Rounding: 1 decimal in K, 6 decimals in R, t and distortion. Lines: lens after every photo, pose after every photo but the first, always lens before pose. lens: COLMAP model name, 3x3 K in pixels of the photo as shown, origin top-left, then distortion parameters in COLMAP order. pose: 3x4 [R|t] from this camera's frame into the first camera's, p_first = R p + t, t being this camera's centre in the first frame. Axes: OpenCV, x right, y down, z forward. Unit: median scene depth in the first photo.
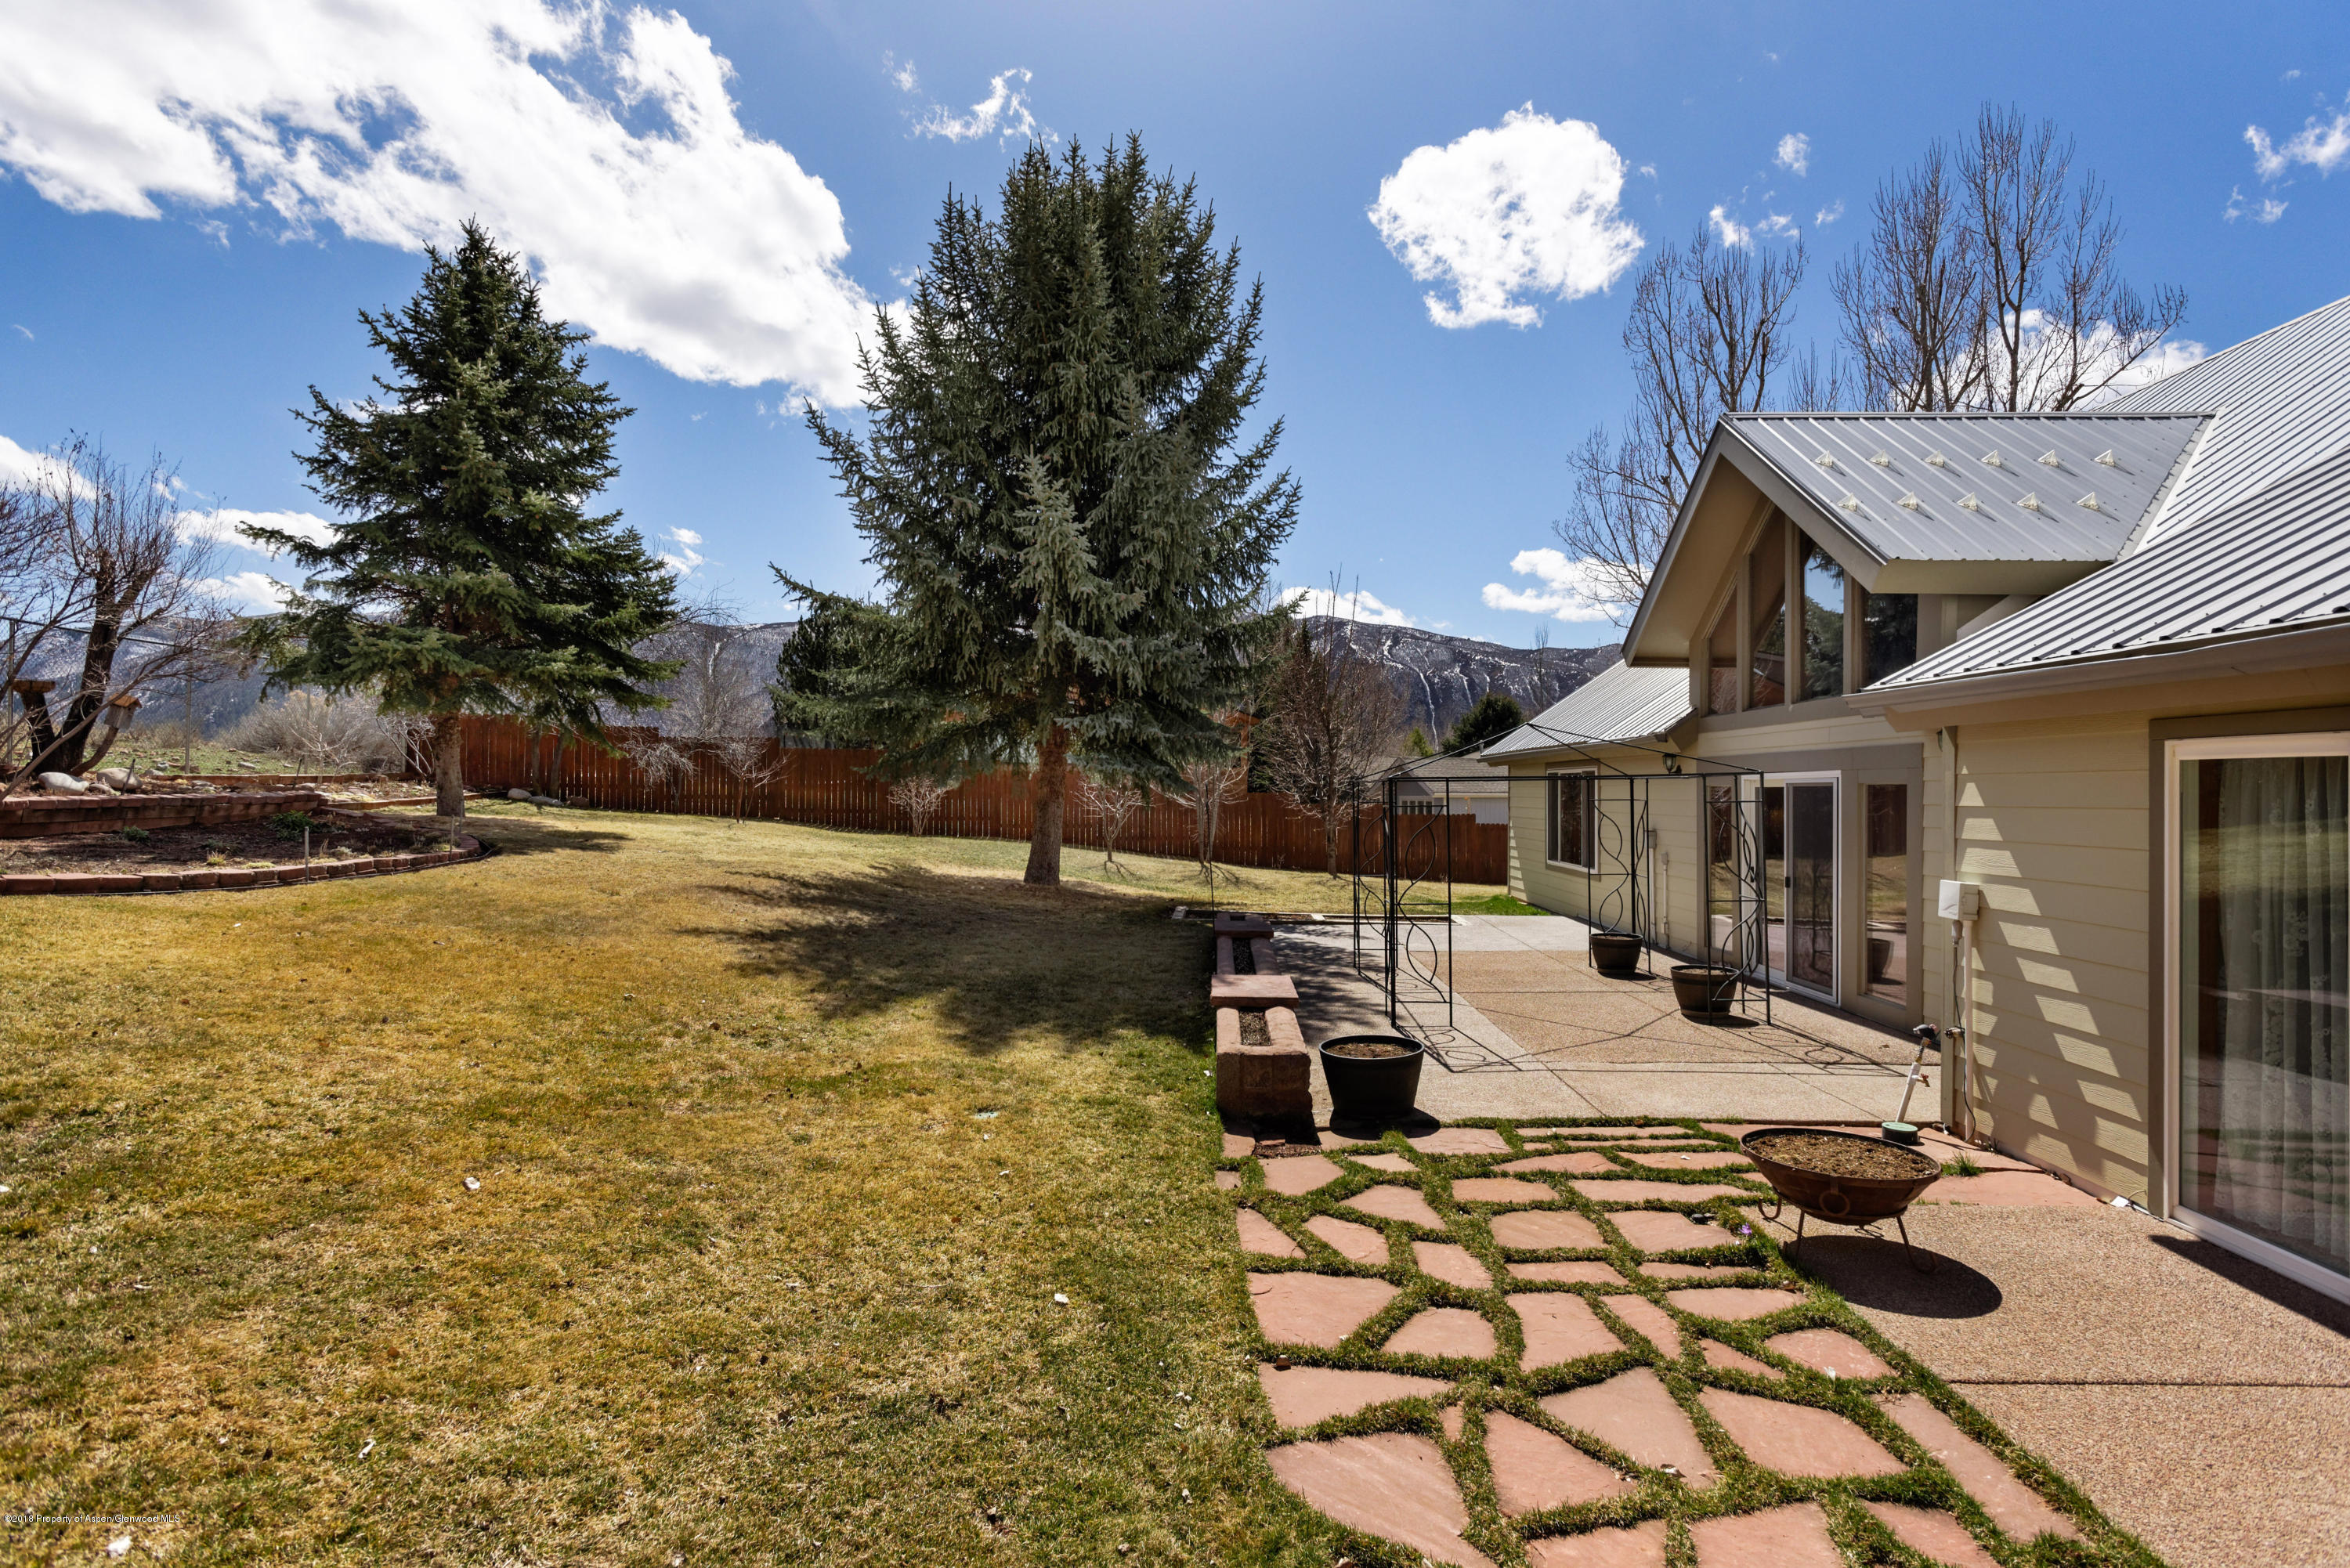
lens RADIAL K [[1102.4, 0, 1175.0], [0, 1102.4, 784.0], [0, 0, 1]] dist [0.001762, 0.000201]
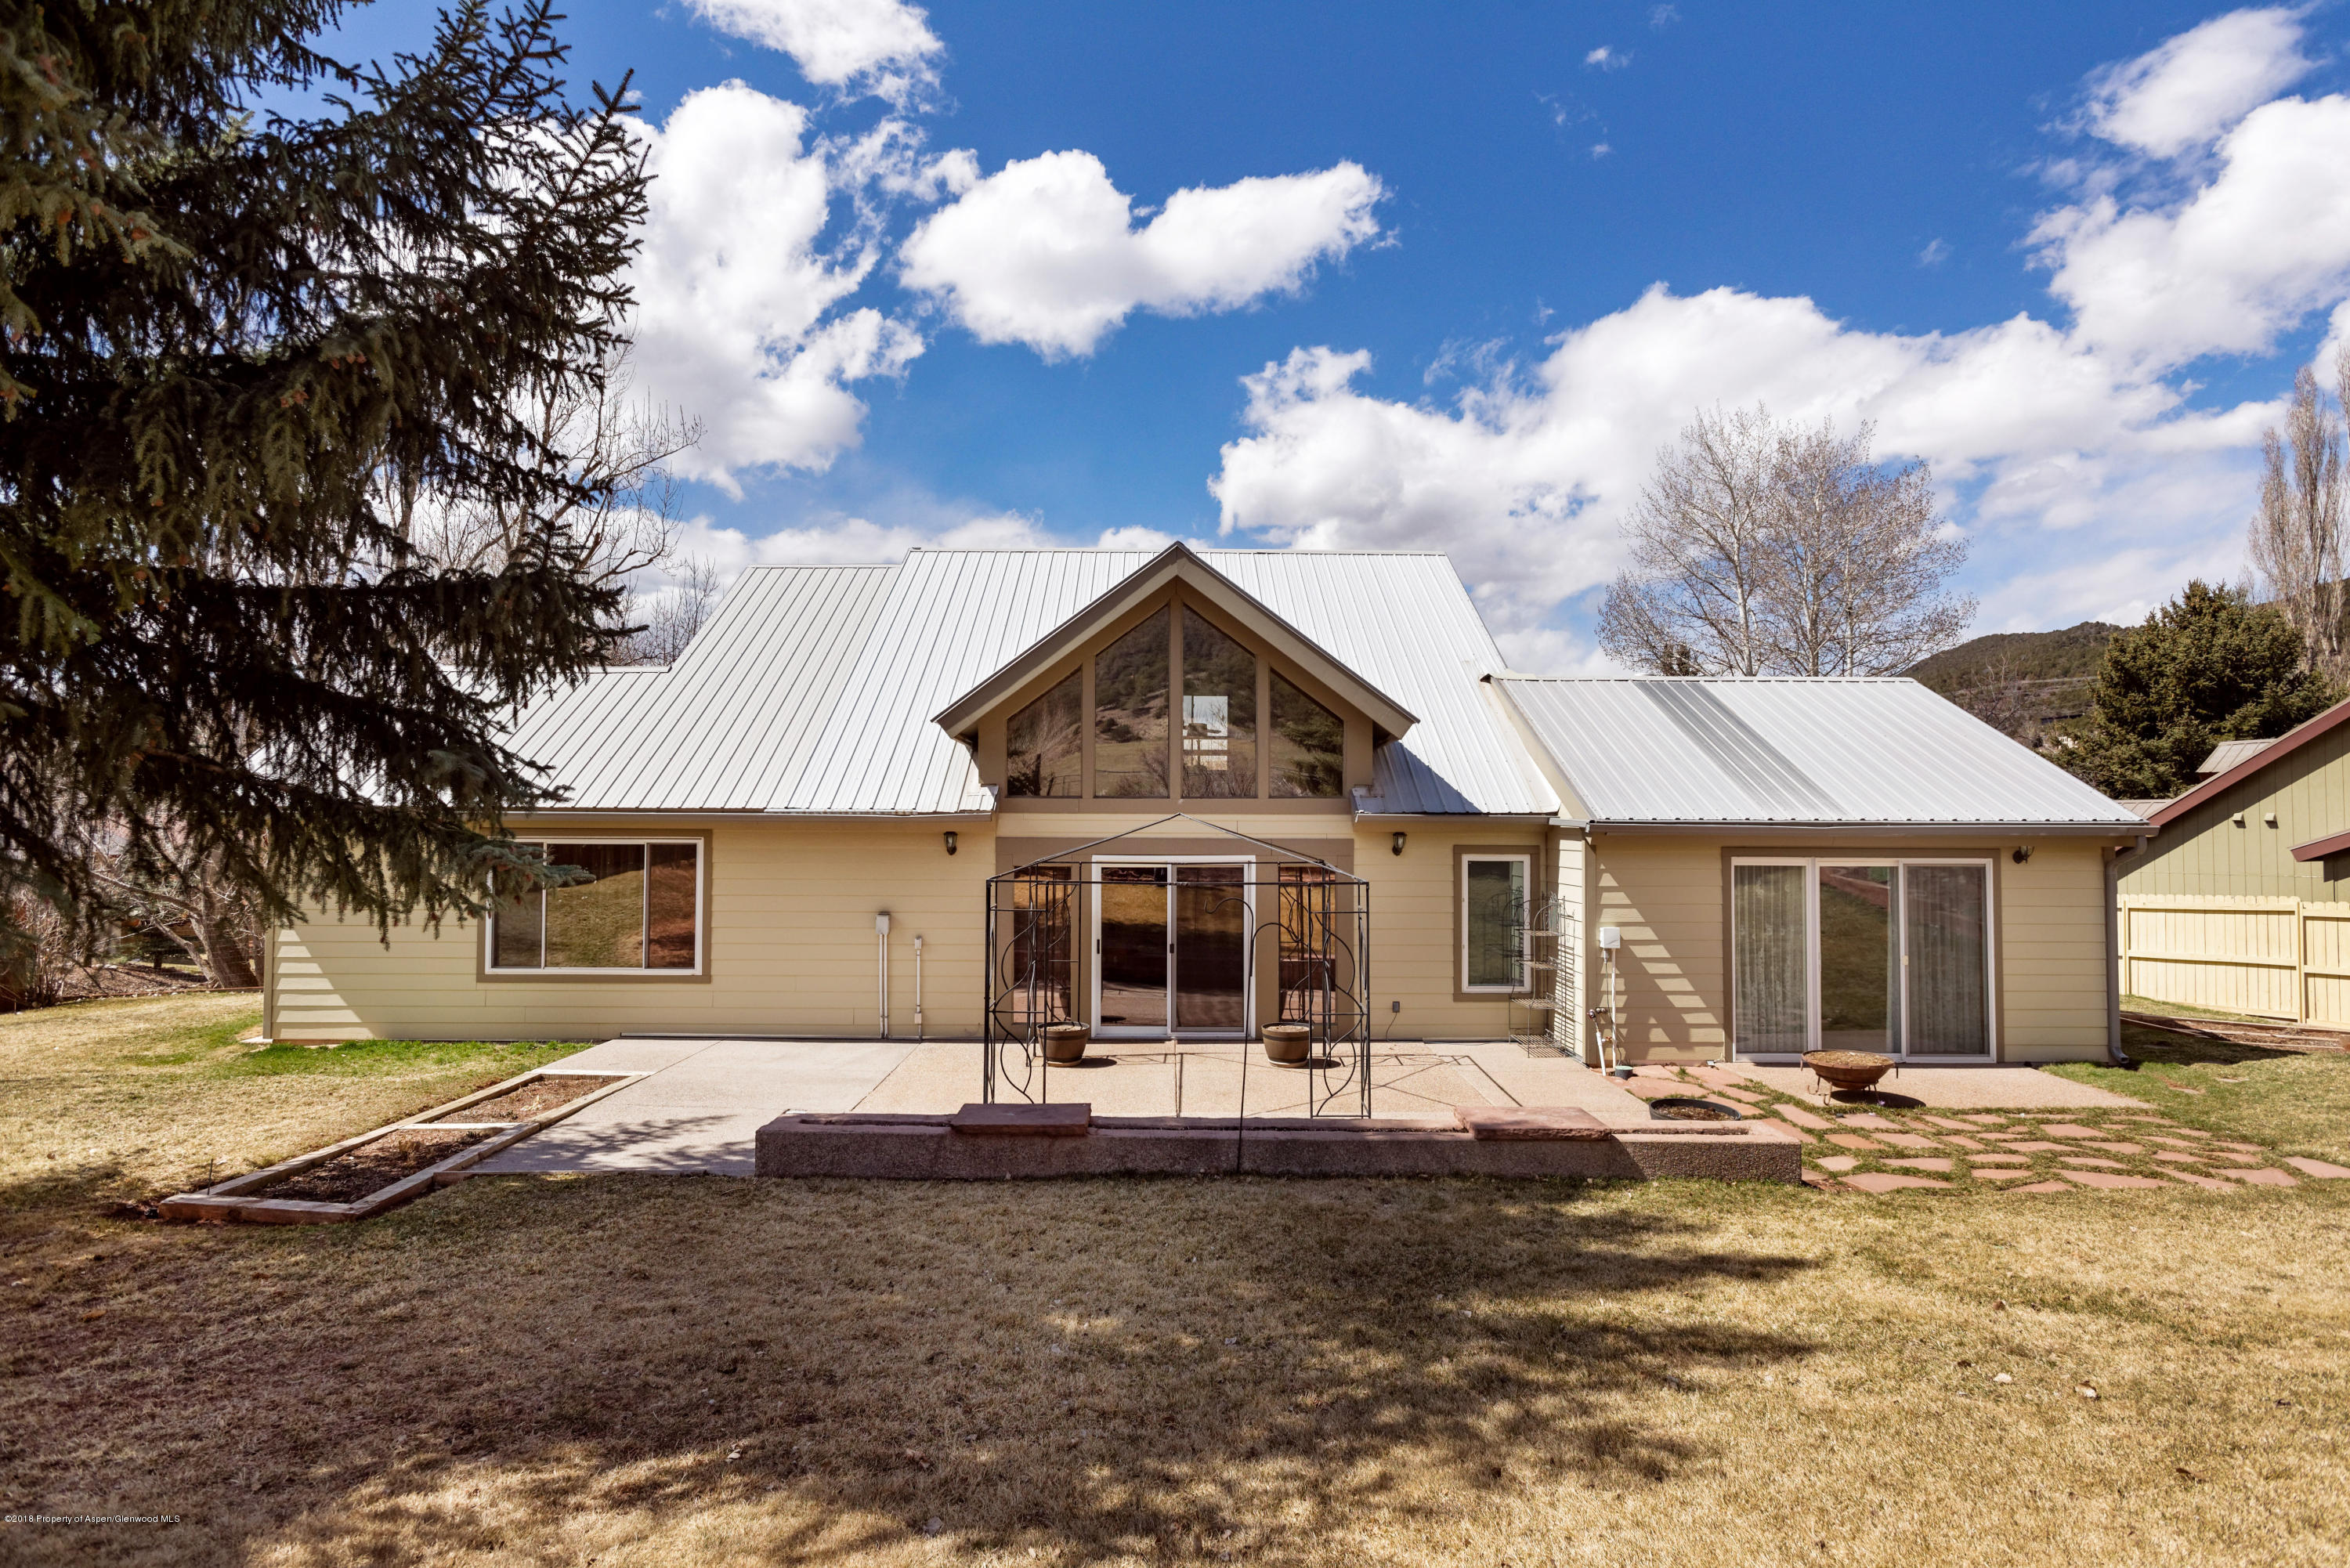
lens RADIAL K [[1152.6, 0, 1175.0], [0, 1152.6, 784.0], [0, 0, 1]] dist [-0.001352, 0.000048]
pose [[-0.048017, 0.020673, 0.998633, -1.208741], [-0.008526, 0.999741, -0.021106, -0.106677], [-0.998810, -0.009528, -0.047828, 1.856262]]
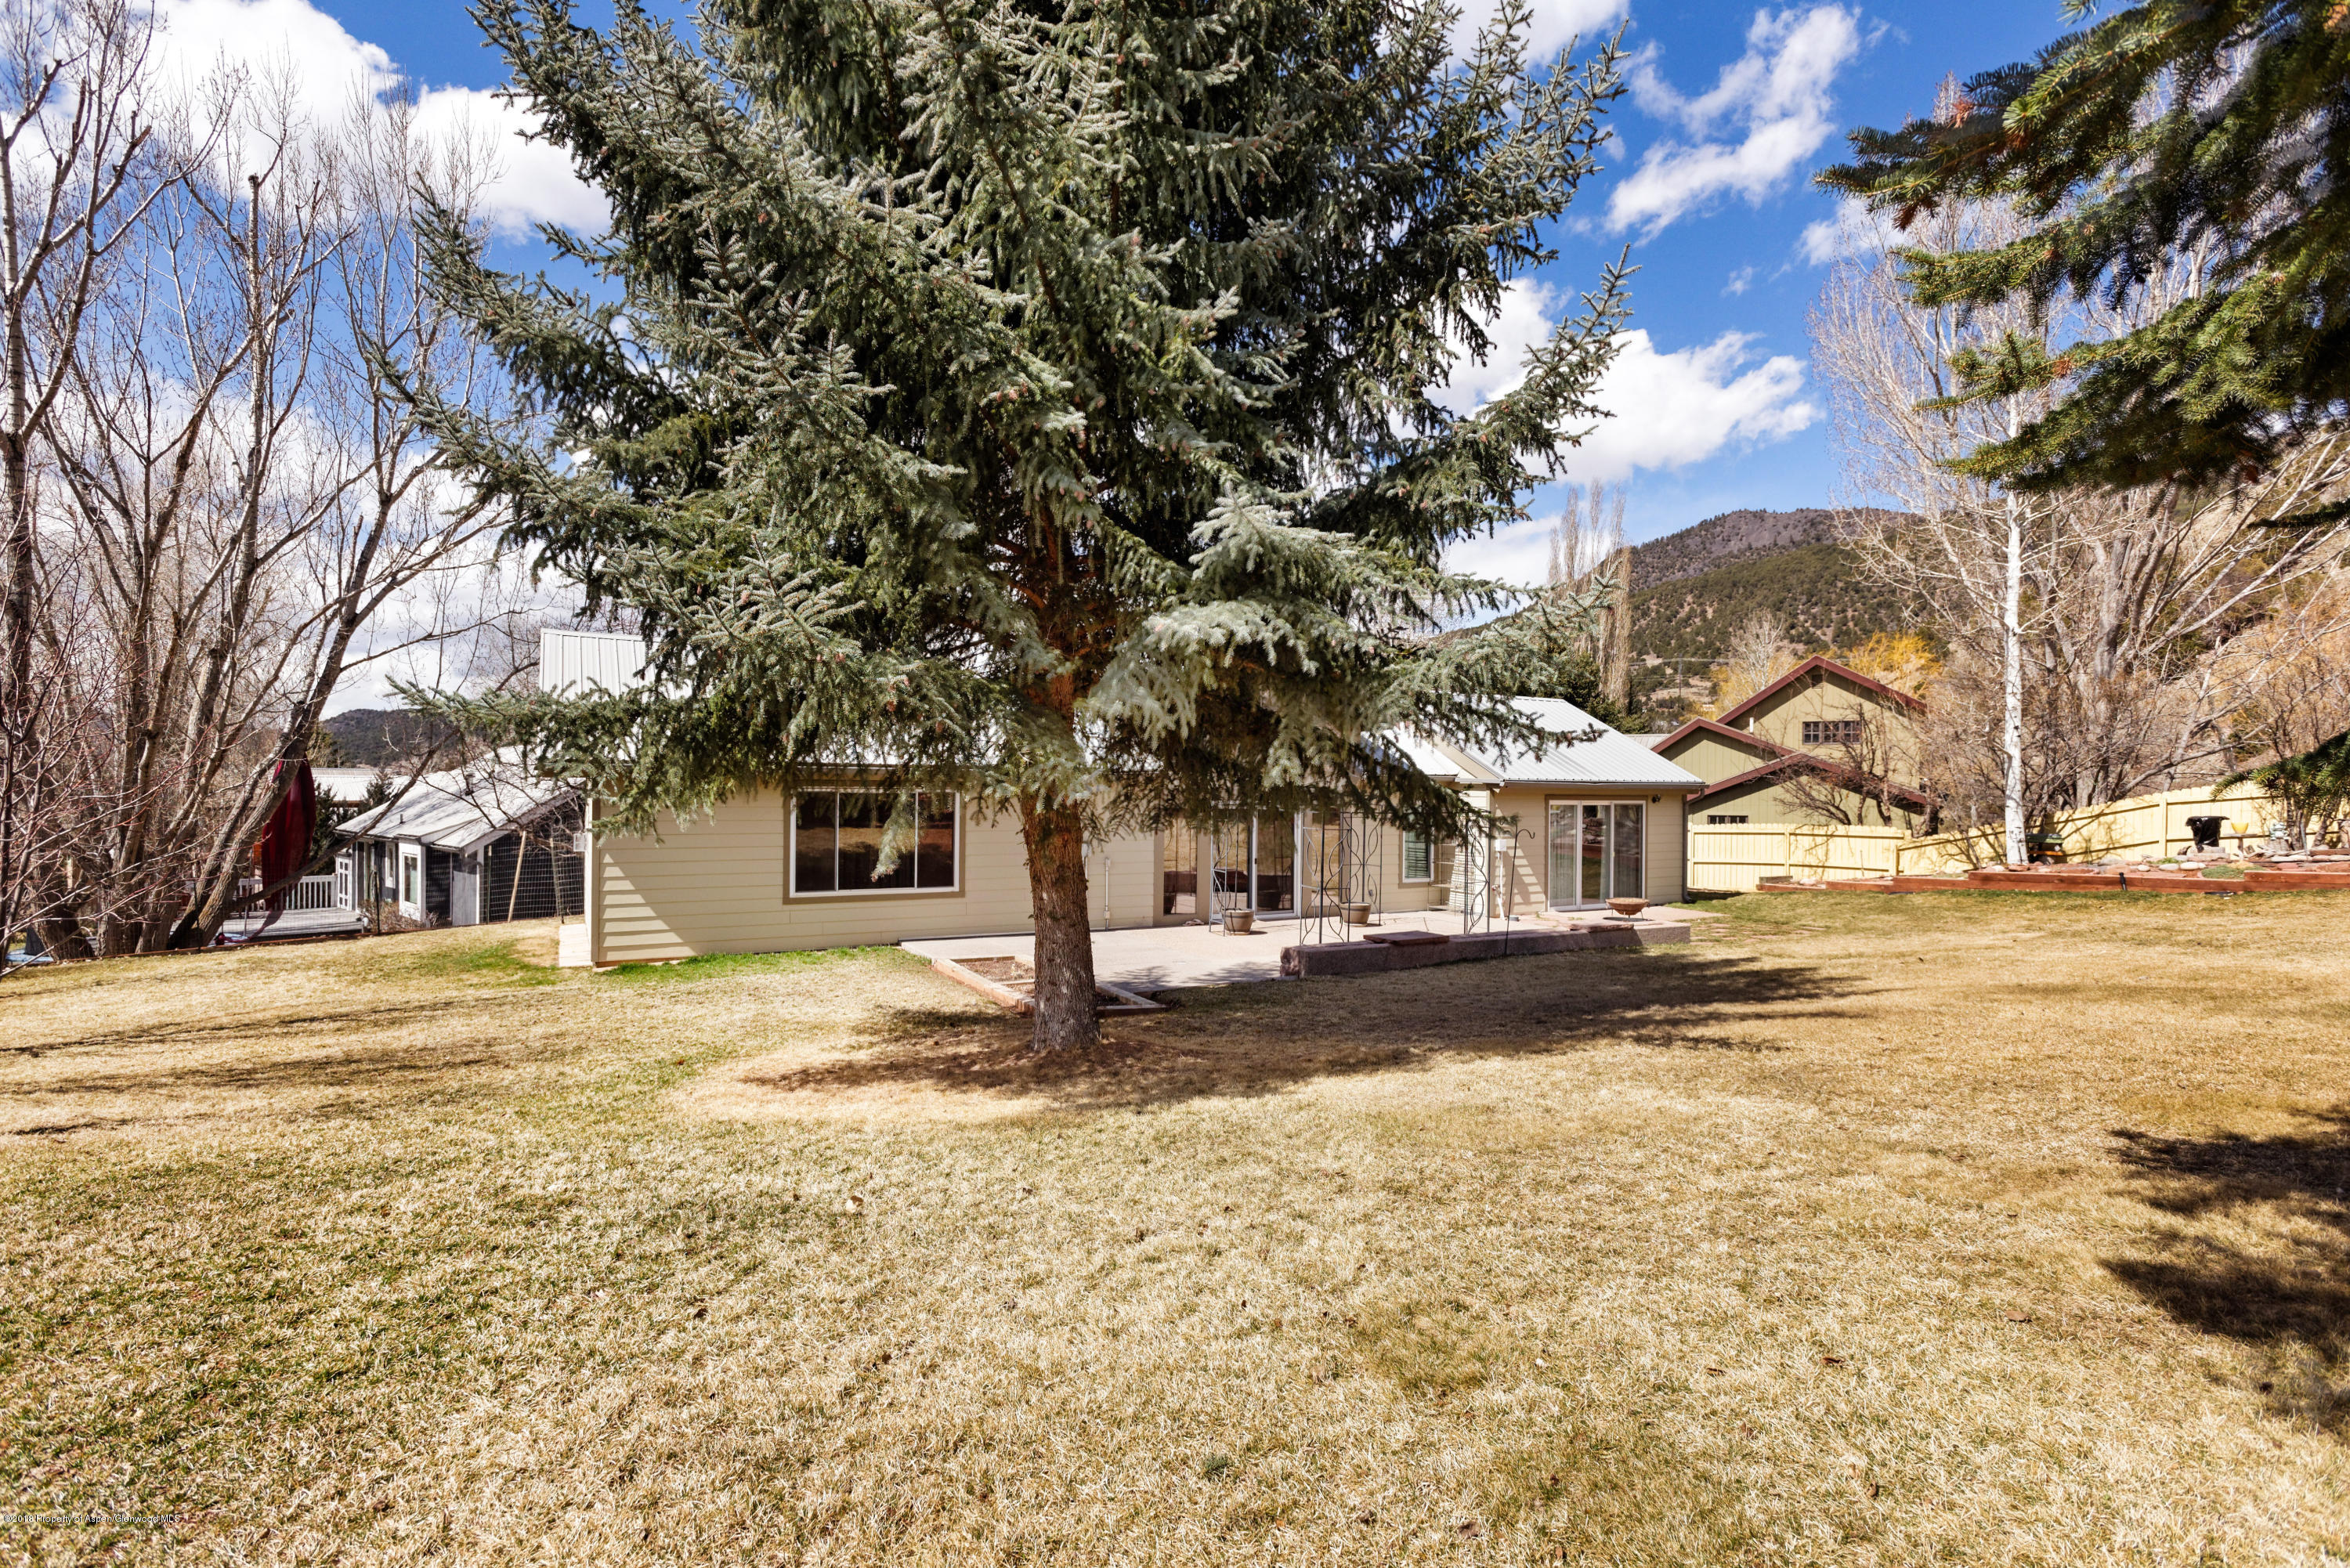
lens RADIAL K [[1102.4, 0, 1175.0], [0, 1102.4, 784.0], [0, 0, 1]] dist [0.001762, 0.000201]
pose [[-0.514870, -0.030542, 0.856724, -1.618077], [-0.025229, 0.999472, 0.020468, -0.122124], [-0.856897, -0.011076, -0.515369, 3.585342]]
